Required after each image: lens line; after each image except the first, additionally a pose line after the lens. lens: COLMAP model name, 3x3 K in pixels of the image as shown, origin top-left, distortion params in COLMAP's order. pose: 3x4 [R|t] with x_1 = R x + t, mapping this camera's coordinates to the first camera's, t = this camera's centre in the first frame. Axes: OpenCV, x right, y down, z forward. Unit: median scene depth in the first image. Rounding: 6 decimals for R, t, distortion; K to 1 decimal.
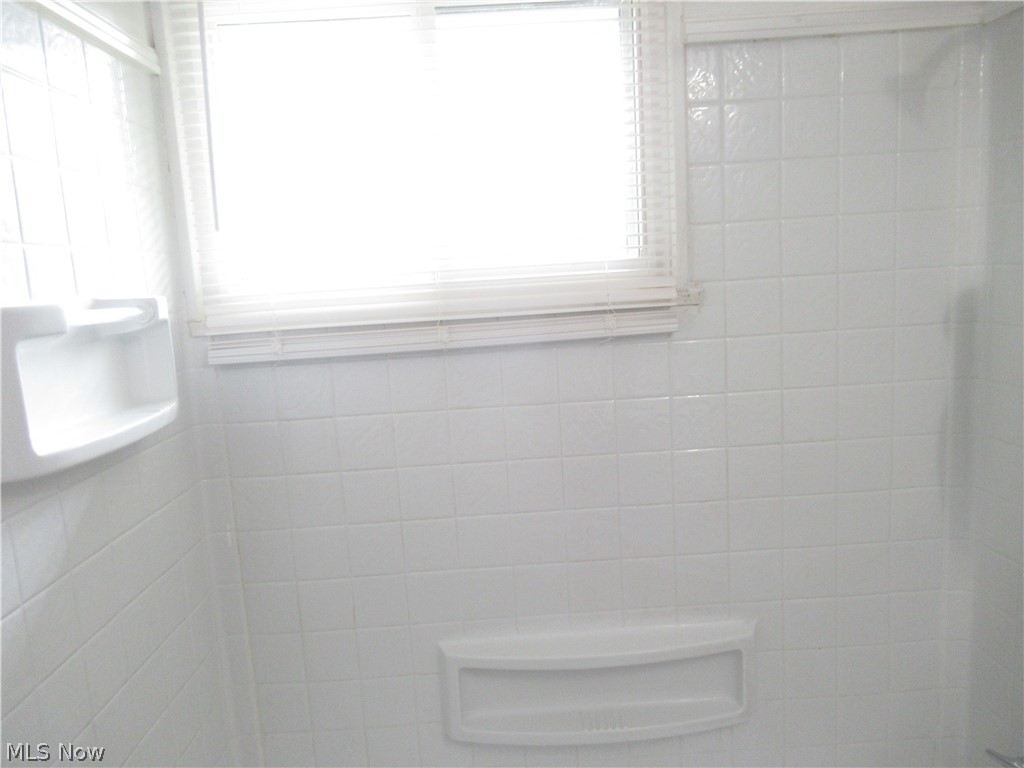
lens RADIAL K [[767.4, 0, 514.8], [0, 767.4, 383.2], [0, 0, 1]] dist [0.001294, -0.001470]
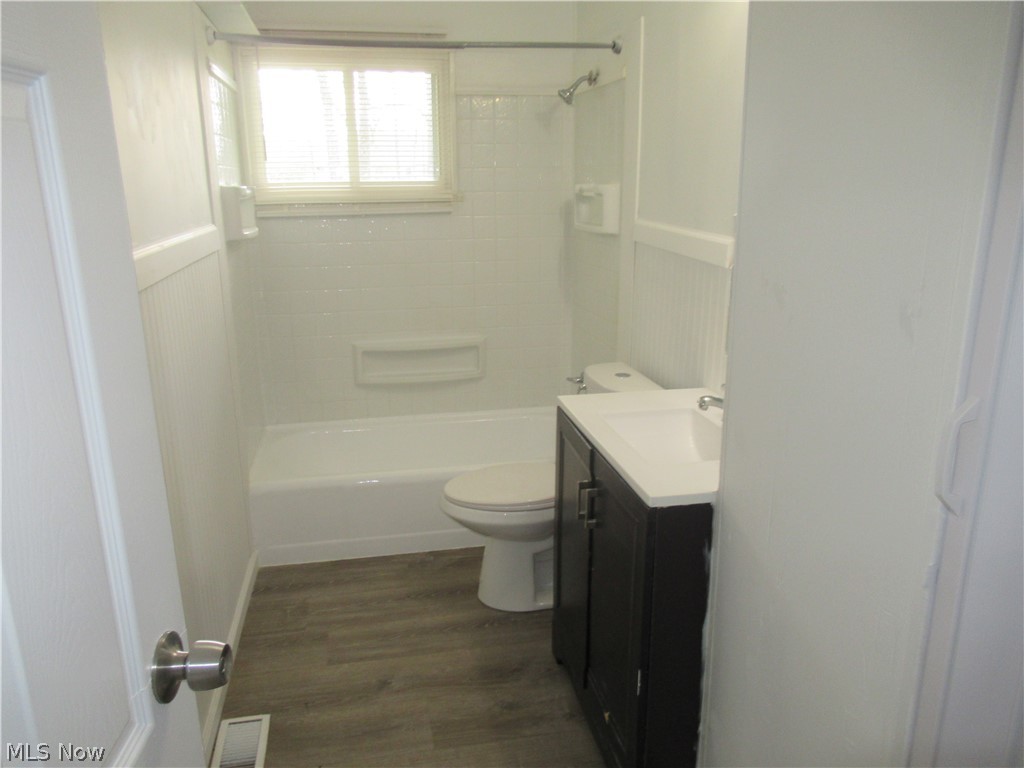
lens RADIAL K [[767.4, 0, 514.8], [0, 767.4, 383.2], [0, 0, 1]] dist [0.001294, -0.001470]
pose [[0.981696, 0.003568, 0.190422, -0.060496], [-0.030129, 0.990144, 0.136771, 0.128293], [-0.188057, -0.140004, 0.972128, -1.440300]]
